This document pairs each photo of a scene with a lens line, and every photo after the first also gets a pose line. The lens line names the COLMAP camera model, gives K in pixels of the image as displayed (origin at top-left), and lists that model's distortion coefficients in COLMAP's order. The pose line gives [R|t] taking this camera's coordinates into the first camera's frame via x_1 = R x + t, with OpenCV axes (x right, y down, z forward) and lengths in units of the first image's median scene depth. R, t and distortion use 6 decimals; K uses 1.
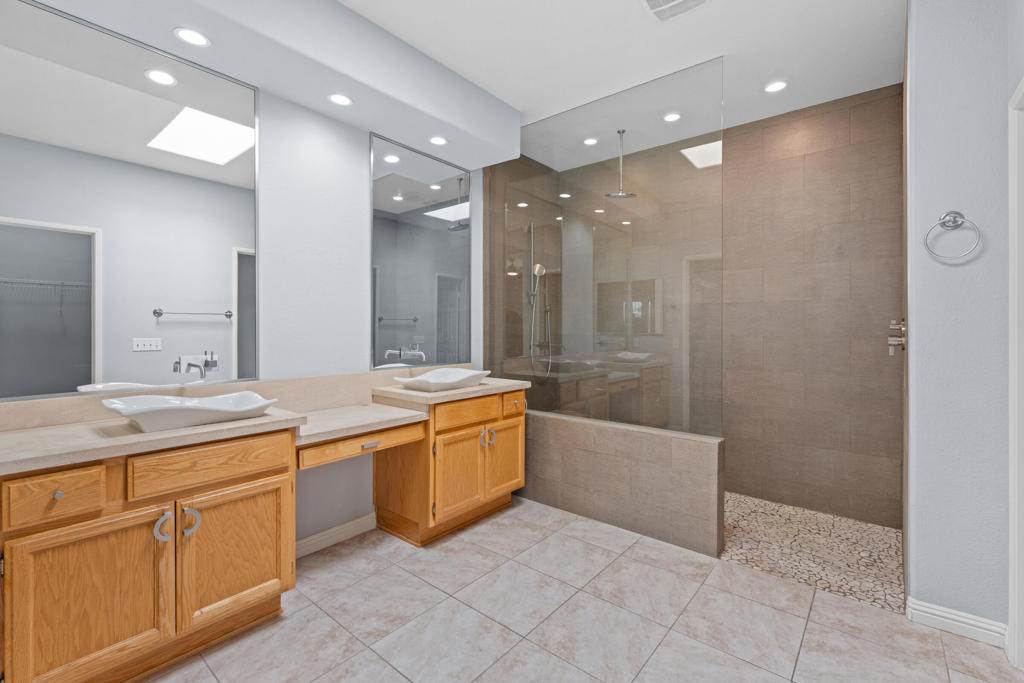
lens RADIAL K [[449.9, 0, 513.8], [0, 449.9, 332.7], [0, 0, 1]] dist [-0.009728, 0.000998]
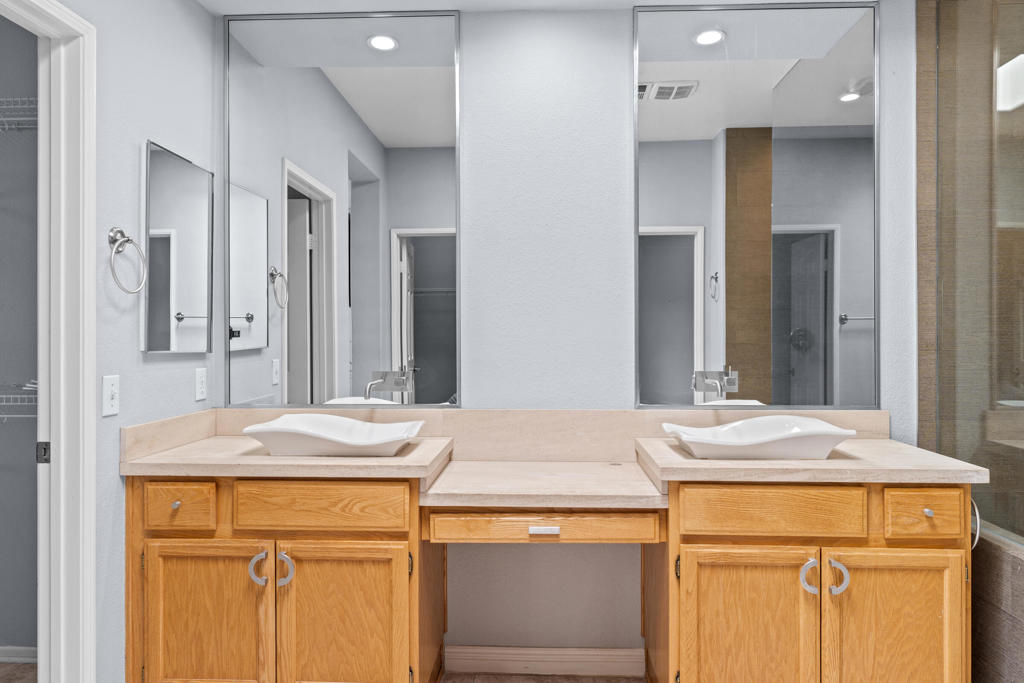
lens RADIAL K [[671.8, 0, 508.7], [0, 671.8, 338.4], [0, 0, 1]] dist [0.002259, -0.002007]
pose [[0.588290, 0.001124, -0.808649, 0.443646], [-0.005246, 0.999983, -0.002427, -0.006020], [0.808633, 0.005670, 0.588286, 0.500566]]
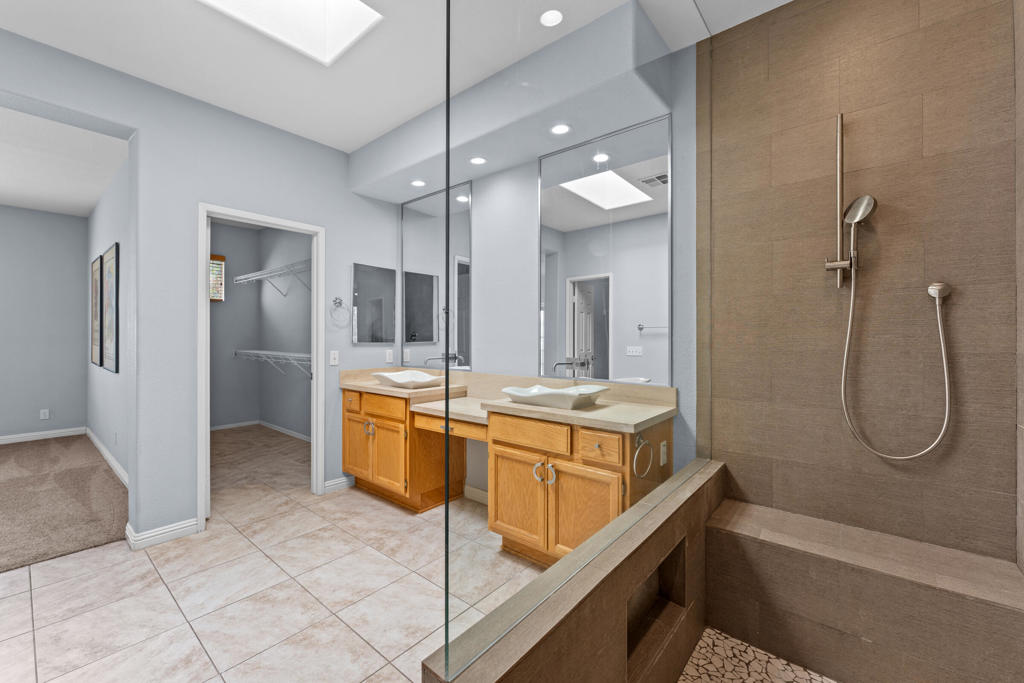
lens RADIAL K [[412.8, 0, 504.5], [0, 412.8, 341.3], [0, 0, 1]] dist [0.002103, 0.000027]
pose [[-0.018216, 0.004882, -0.999822, 0.997052], [-0.013140, 0.999901, 0.005122, -0.008199], [0.999748, 0.013231, -0.018150, 1.372934]]
